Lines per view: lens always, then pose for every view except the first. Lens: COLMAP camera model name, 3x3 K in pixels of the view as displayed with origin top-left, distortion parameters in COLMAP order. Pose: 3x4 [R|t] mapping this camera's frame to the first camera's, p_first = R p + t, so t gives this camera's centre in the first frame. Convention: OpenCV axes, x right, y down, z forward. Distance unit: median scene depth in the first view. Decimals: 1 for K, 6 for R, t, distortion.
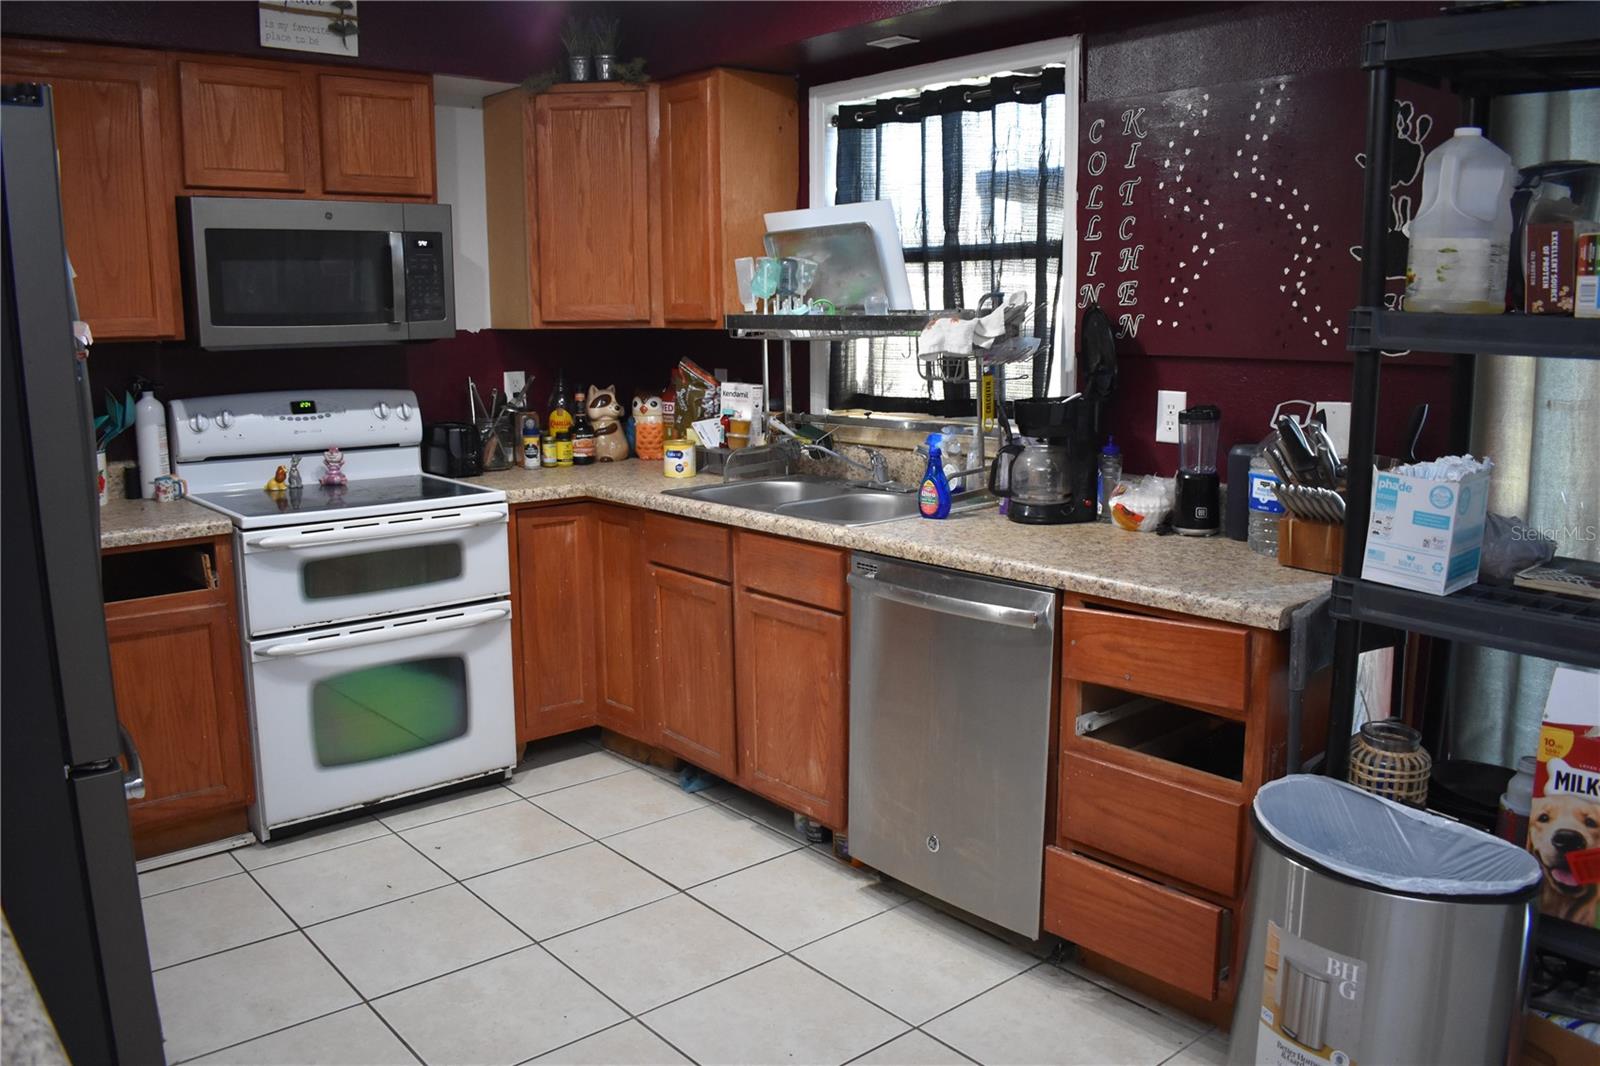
lens RADIAL K [[1265.5, 0, 800.0], [0, 1265.5, 533.0], [0, 0, 1]] dist [-0.097568, 0.010925]
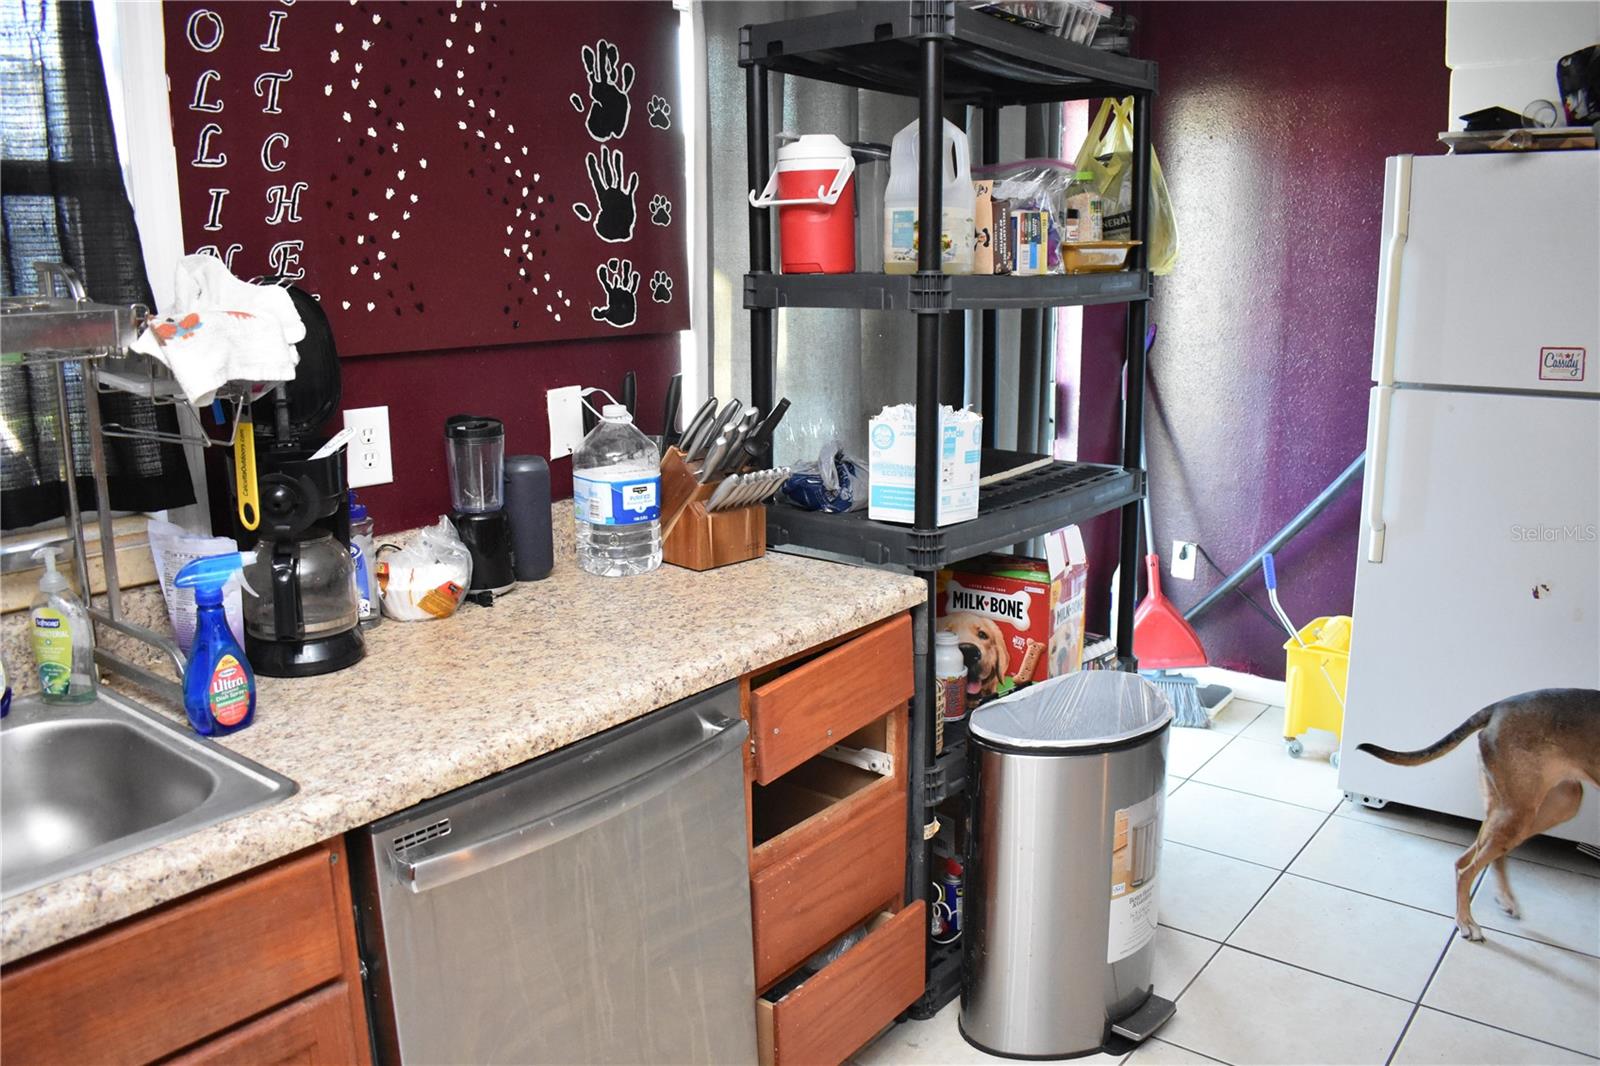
lens RADIAL K [[1265.5, 0, 800.0], [0, 1265.5, 533.0], [0, 0, 1]] dist [-0.097568, 0.010925]
pose [[-0.199343, -0.193787, 0.960577, -0.366449], [0.183247, 0.955588, 0.230808, -0.148651], [-0.962644, 0.222033, -0.154979, 0.829437]]
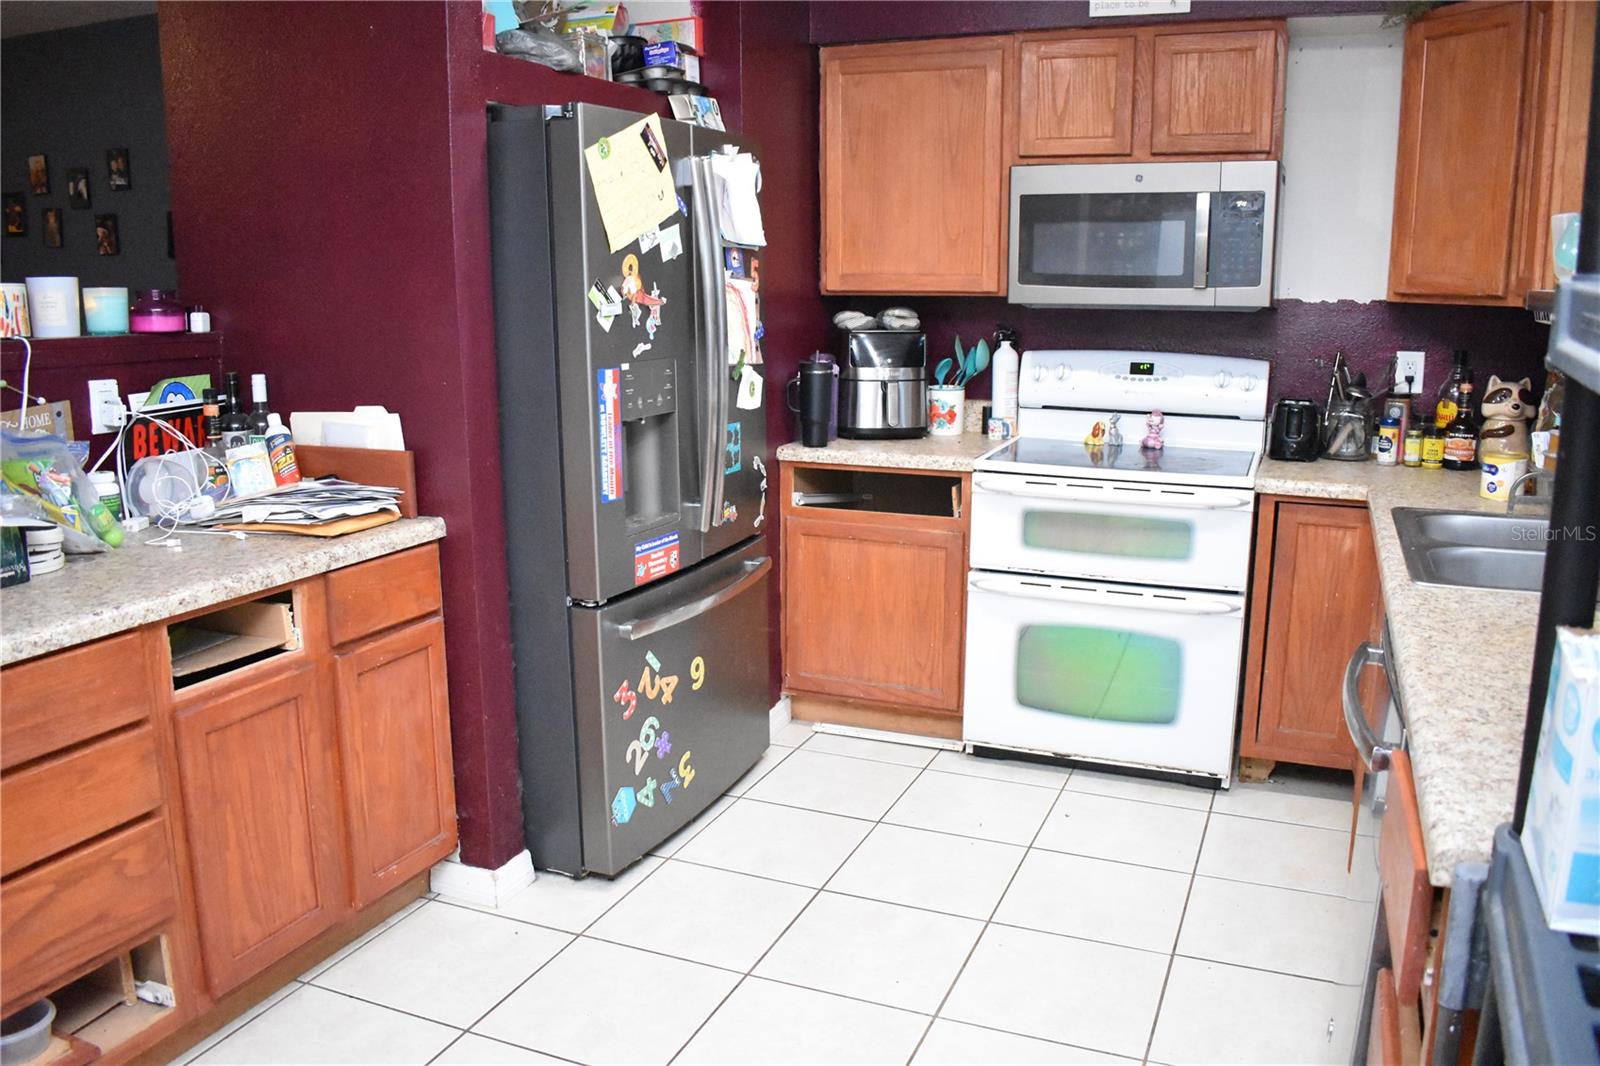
lens RADIAL K [[1265.5, 0, 800.0], [0, 1265.5, 533.0], [0, 0, 1]] dist [-0.097568, 0.010925]
pose [[0.453215, 0.183084, -0.872397, 0.464017], [-0.157859, 0.979696, 0.123594, -0.061366], [0.877312, 0.081702, 0.472914, 0.333835]]
